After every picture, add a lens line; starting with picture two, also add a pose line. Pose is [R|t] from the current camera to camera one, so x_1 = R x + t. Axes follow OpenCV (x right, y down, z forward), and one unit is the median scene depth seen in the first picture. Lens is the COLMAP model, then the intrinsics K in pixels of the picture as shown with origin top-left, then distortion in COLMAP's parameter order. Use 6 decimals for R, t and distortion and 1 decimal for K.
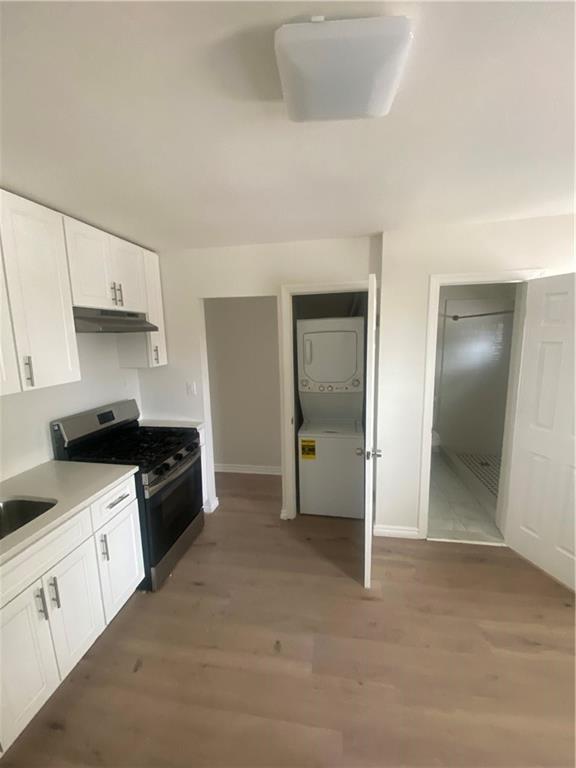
lens RADIAL K [[308.0, 0, 291.8], [0, 308.0, 381.4], [0, 0, 1]] dist [-0.017674, -0.002400]
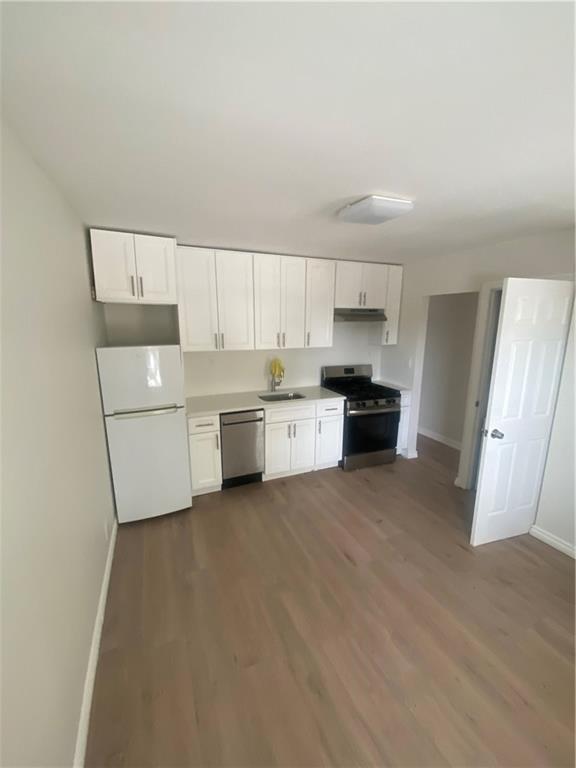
lens RADIAL K [[308.0, 0, 284.8], [0, 308.0, 384.0], [0, 0, 1]] dist [-0.017674, -0.002400]
pose [[0.532252, 0.186689, -0.825745, 0.698909], [-0.139164, 0.981408, 0.132182, 0.011482], [0.835070, 0.044560, 0.548337, -0.268844]]
